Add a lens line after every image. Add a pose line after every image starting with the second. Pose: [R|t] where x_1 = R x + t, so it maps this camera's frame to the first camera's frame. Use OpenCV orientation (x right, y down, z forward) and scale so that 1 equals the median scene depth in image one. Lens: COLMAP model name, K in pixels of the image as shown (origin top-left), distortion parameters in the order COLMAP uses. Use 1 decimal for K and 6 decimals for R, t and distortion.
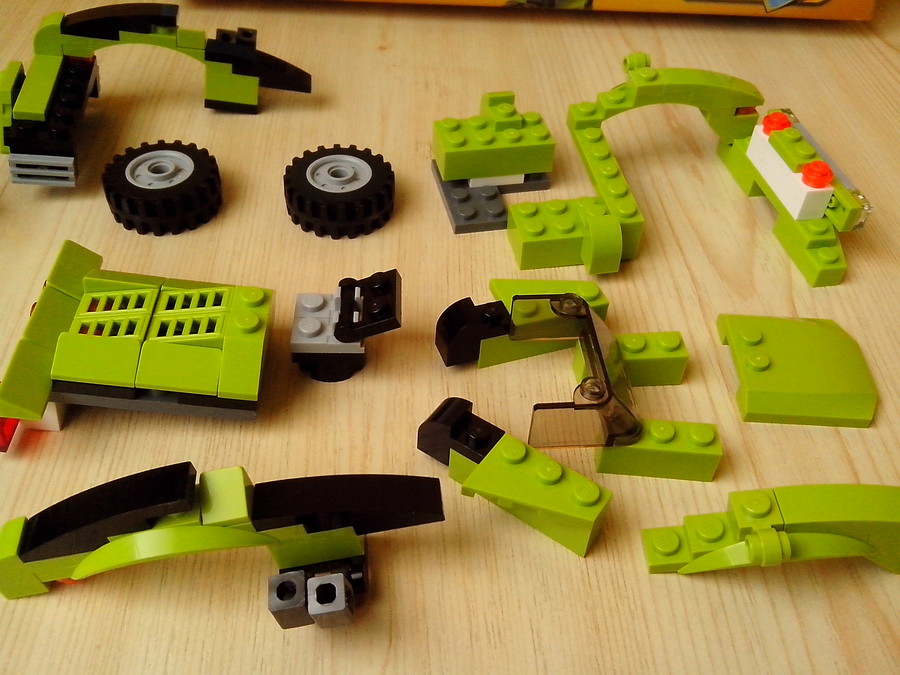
lens RADIAL K [[849.1, 0, 450.0], [0, 849.1, 337.5], [0, 0, 1]] dist [0.036917, -0.077498]
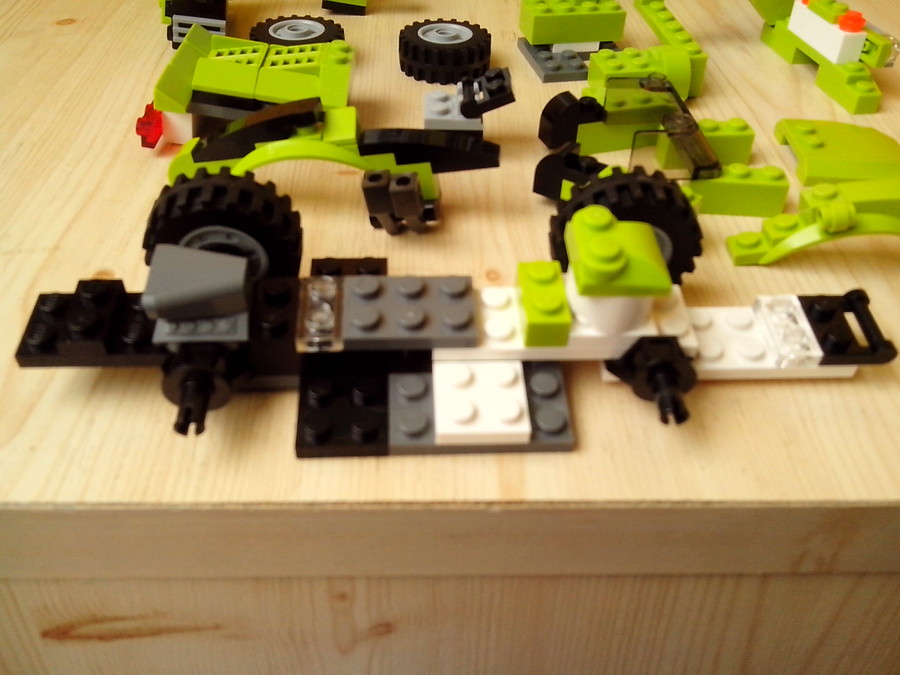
lens RADIAL K [[849.1, 0, 450.0], [0, 849.1, 337.5], [0, 0, 1]] dist [0.036917, -0.077498]
pose [[0.999705, -0.008902, -0.022583, -0.102049], [0.006657, 0.995203, -0.097603, 0.350207], [0.023343, 0.097424, 0.994969, -0.143968]]
